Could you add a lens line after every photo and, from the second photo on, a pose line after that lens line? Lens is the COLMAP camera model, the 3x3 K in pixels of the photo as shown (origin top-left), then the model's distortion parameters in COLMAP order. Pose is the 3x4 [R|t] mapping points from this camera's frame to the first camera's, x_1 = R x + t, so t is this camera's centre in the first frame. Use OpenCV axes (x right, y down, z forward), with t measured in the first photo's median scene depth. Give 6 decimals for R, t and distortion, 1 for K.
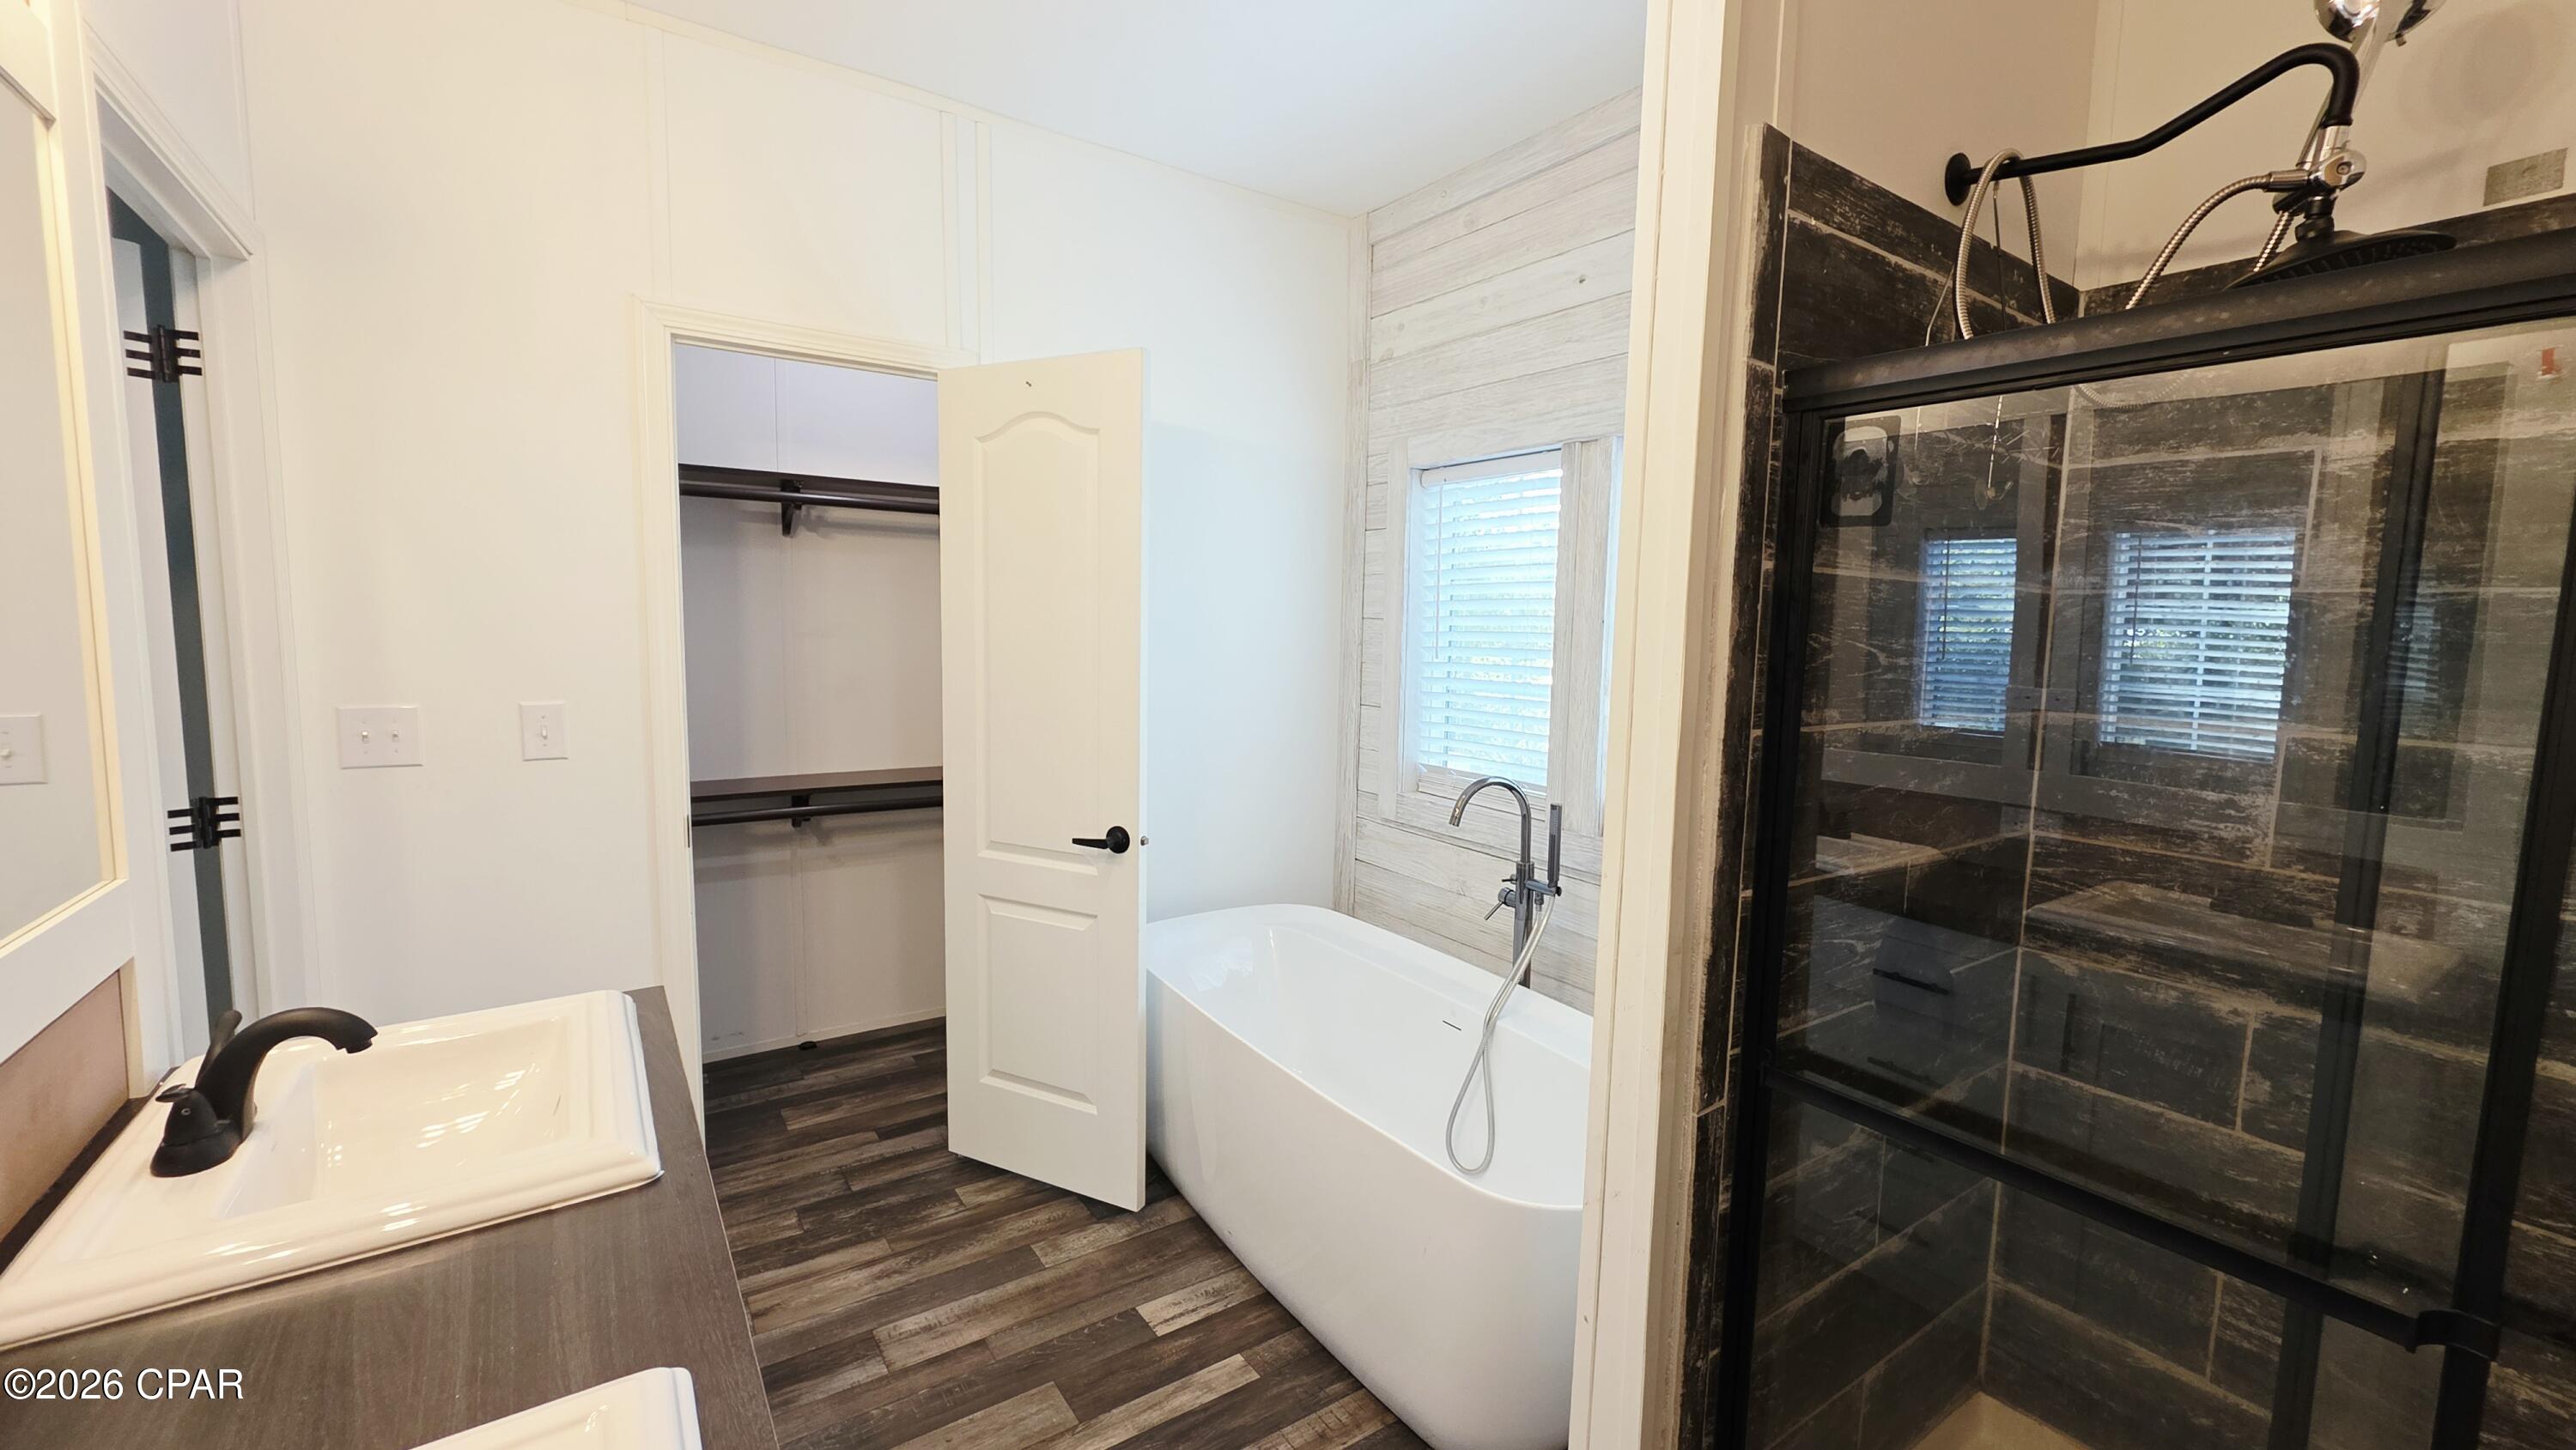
lens RADIAL K [[1032.6, 0, 1278.6], [0, 1032.6, 716.4], [0, 0, 1]] dist [0.002458, -0.000209]
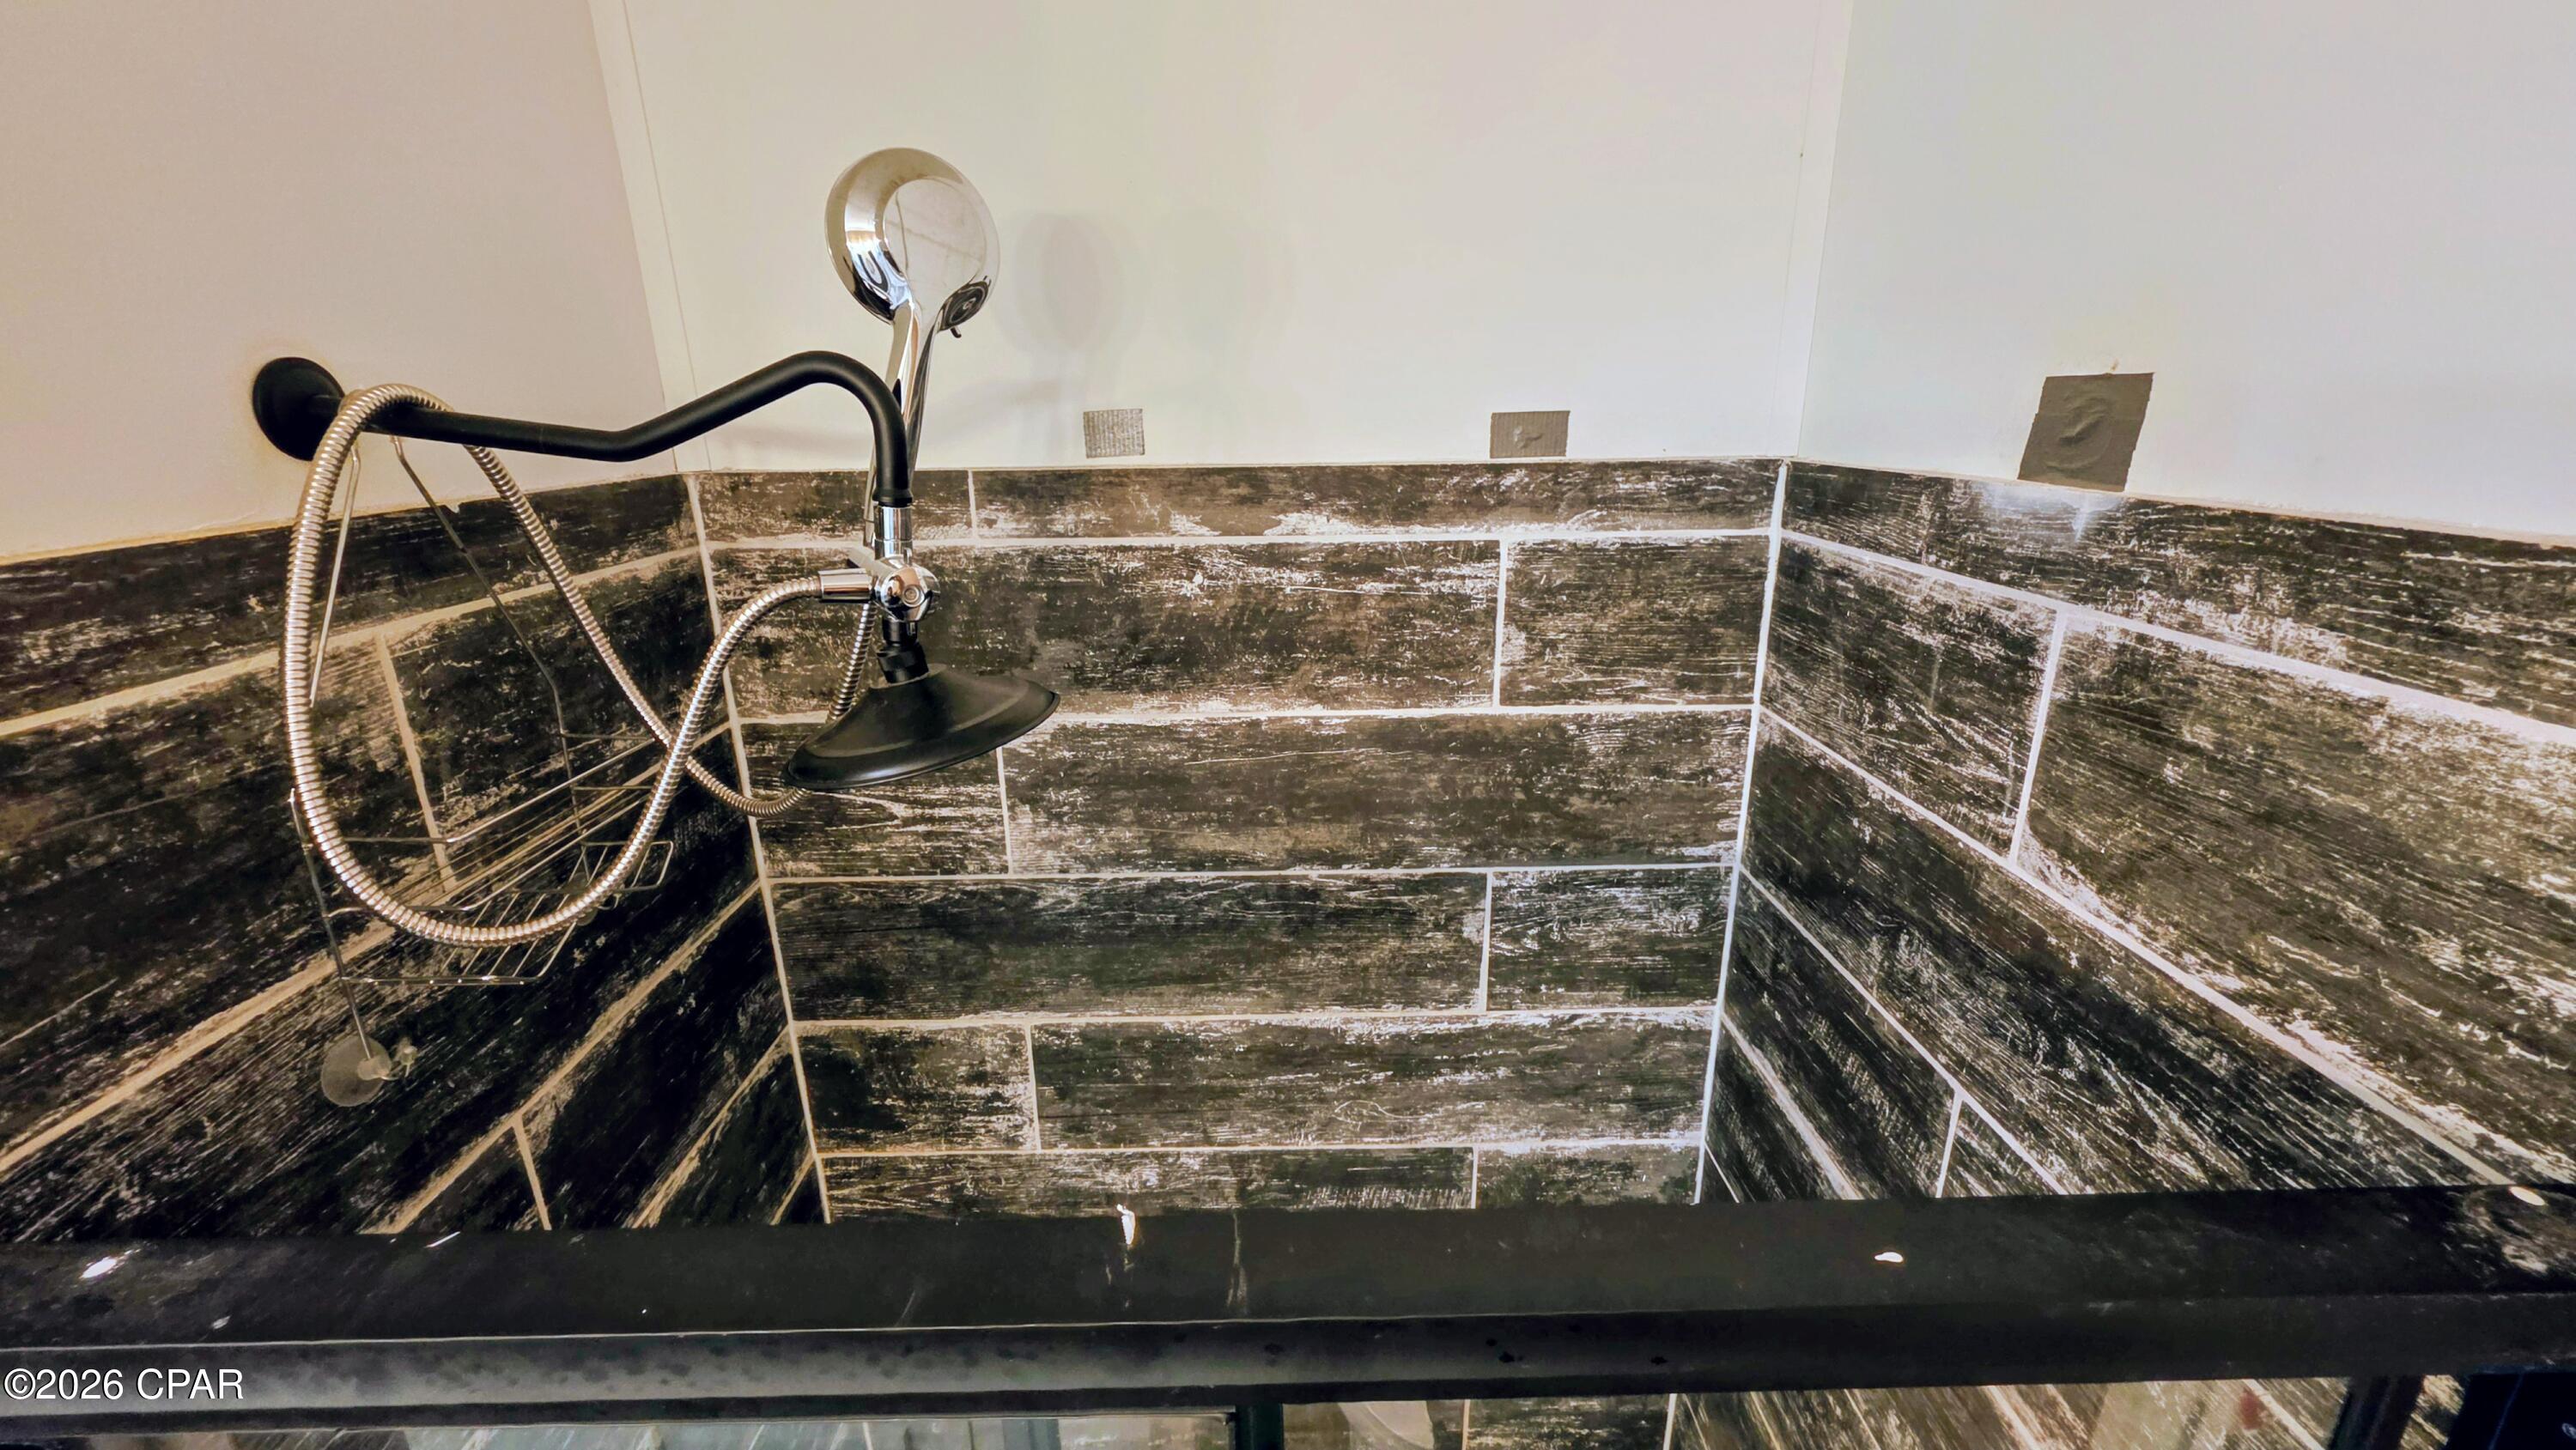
lens RADIAL K [[1032.6, 0, 1291.3], [0, 1032.6, 714.0], [0, 0, 1]] dist [0.002458, -0.000209]
pose [[0.551584, -0.281567, 0.785159, 0.438038], [0.106758, 0.957393, 0.268332, -0.411390], [-0.827259, -0.064186, 0.558142, 0.309548]]
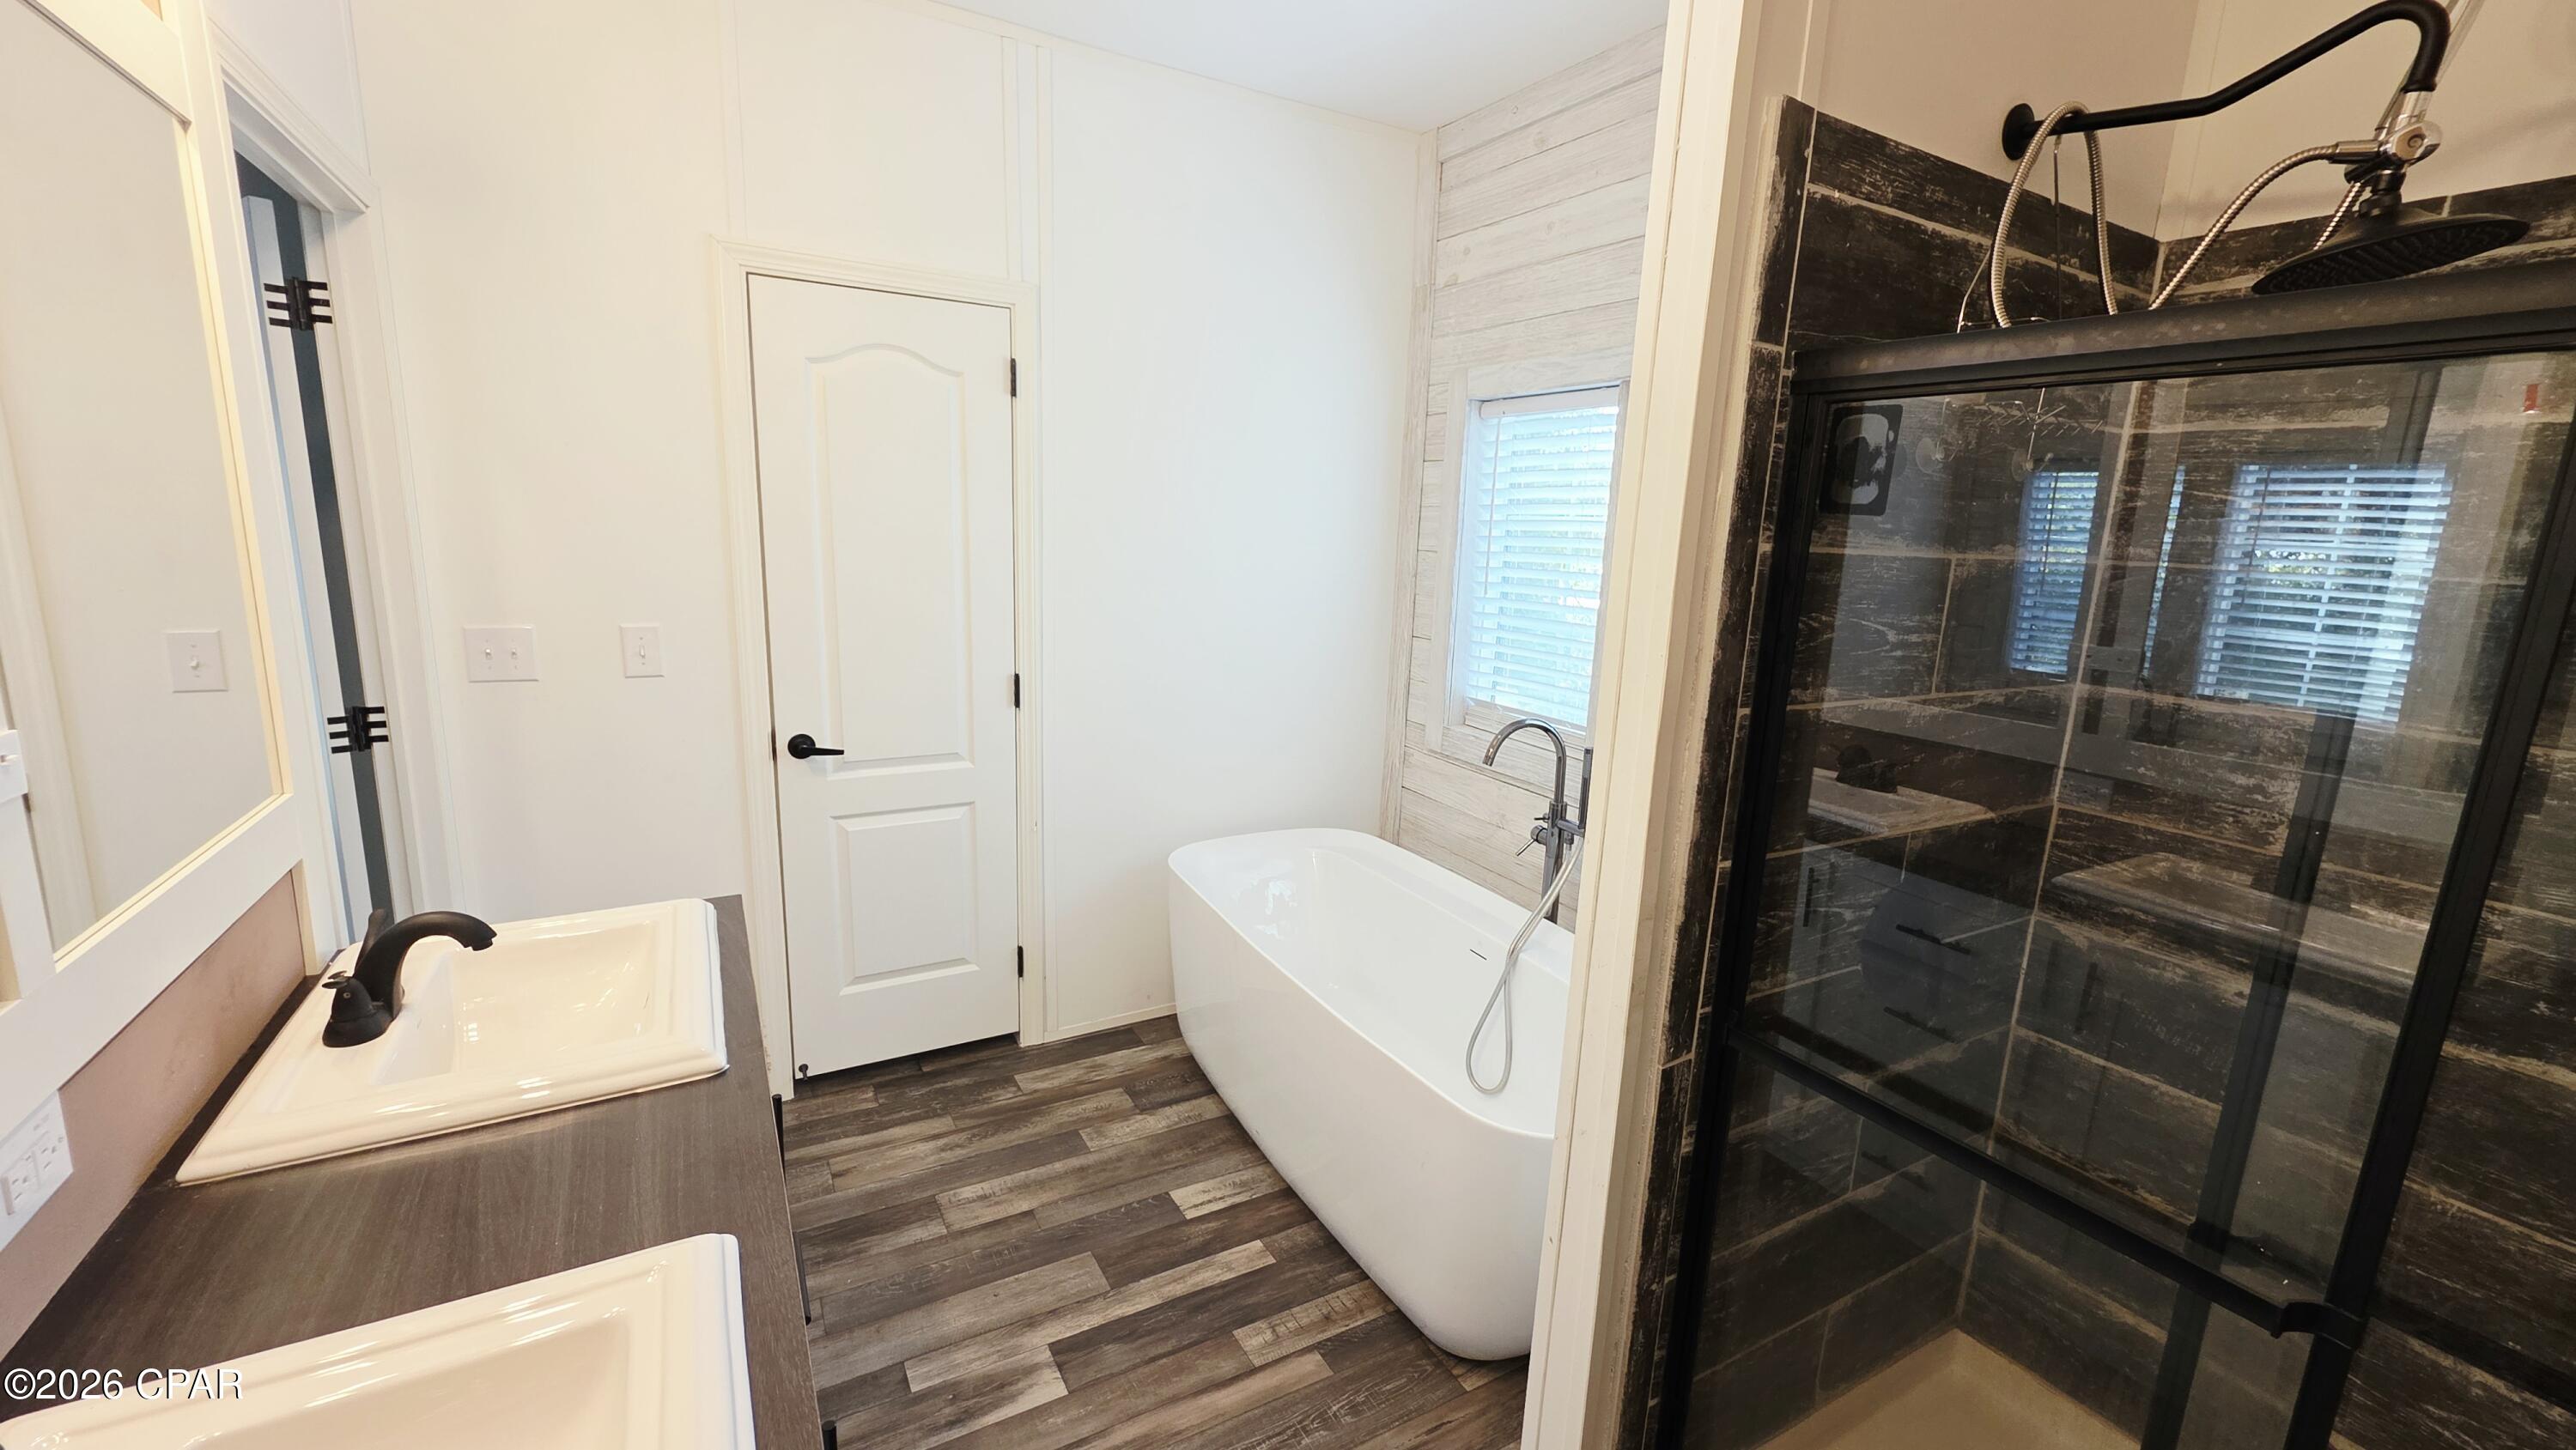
lens RADIAL K [[1032.6, 0, 1277.4], [0, 1032.6, 716.3], [0, 0, 1]] dist [0.002458, -0.000209]
pose [[0.996166, 0.033833, -0.080680, 0.064518], [-0.026280, 0.995328, 0.092902, -0.048456], [0.083446, -0.090425, 0.992401, -0.044739]]
